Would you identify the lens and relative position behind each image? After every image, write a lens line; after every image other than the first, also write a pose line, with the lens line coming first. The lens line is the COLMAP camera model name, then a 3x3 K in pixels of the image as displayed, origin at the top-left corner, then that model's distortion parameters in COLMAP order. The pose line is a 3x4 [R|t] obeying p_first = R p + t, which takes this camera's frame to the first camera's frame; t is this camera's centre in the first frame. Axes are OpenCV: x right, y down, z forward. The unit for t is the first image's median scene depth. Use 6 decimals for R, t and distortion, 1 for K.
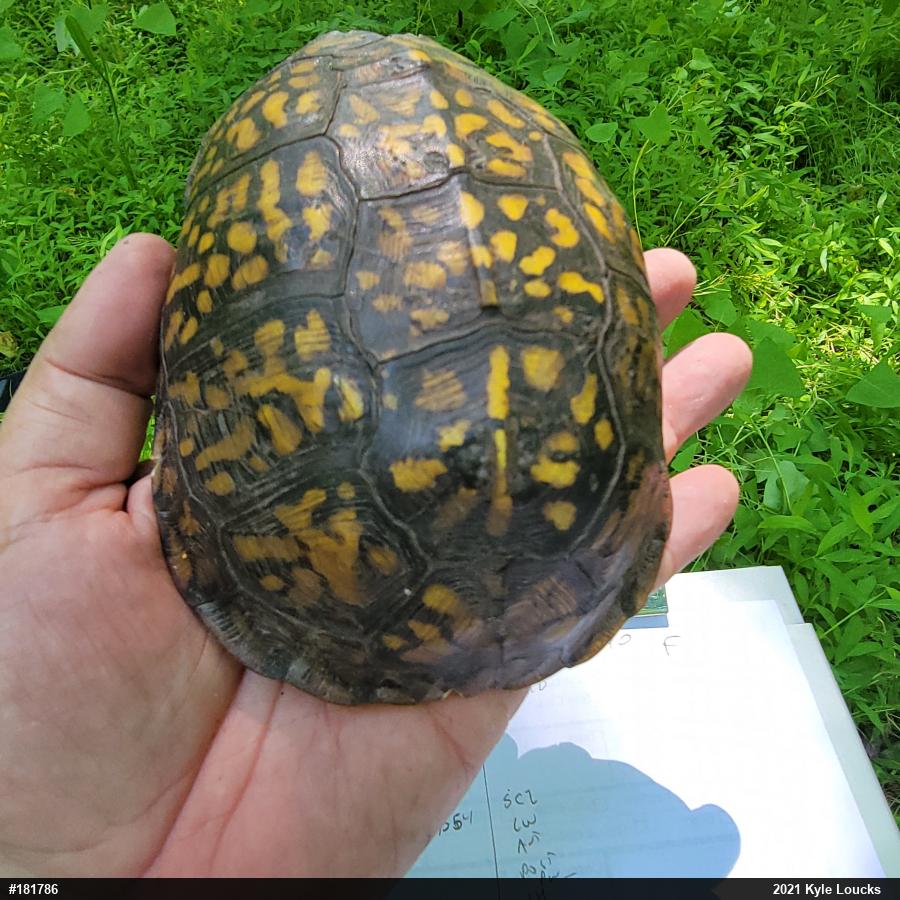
lens RADIAL K [[774.9, 0, 448.0], [0, 774.9, 448.1], [0, 0, 1]] dist [-0.018462, 0.000087]
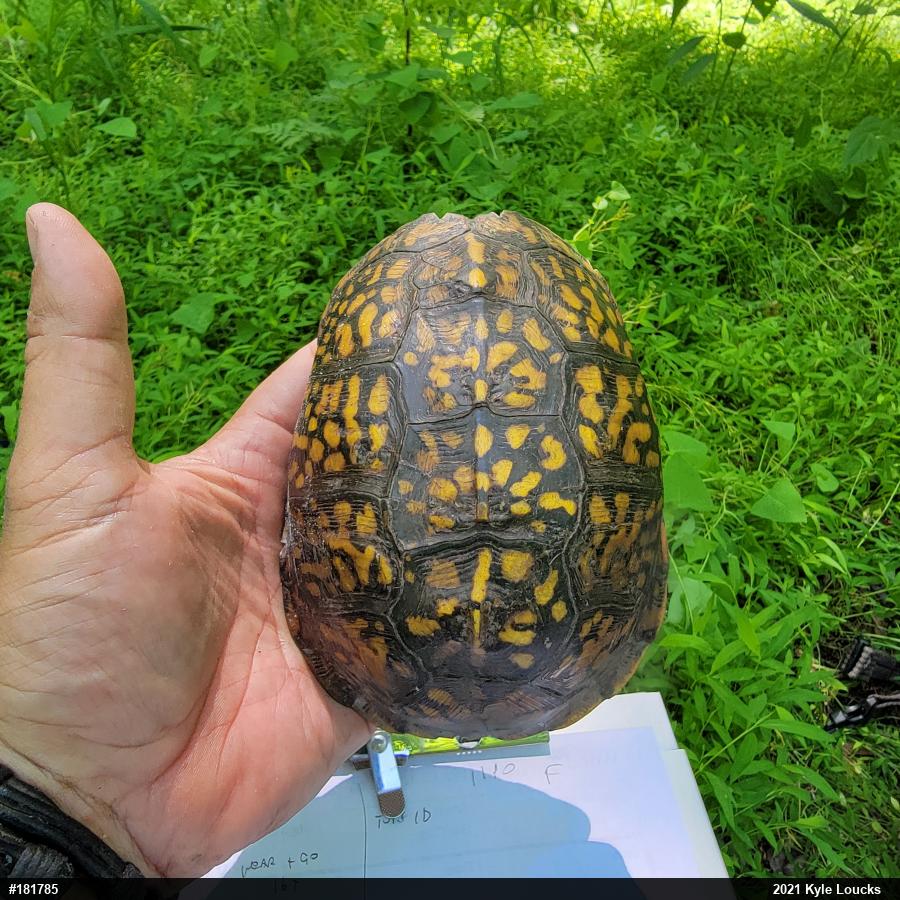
lens RADIAL K [[774.9, 0, 450.1], [0, 774.9, 448.6], [0, 0, 1]] dist [-0.018462, 0.000087]
pose [[0.962675, 0.119492, -0.242855, 0.320432], [-0.074390, 0.979525, 0.187075, -0.563604], [0.260237, -0.162027, 0.951853, -0.350373]]
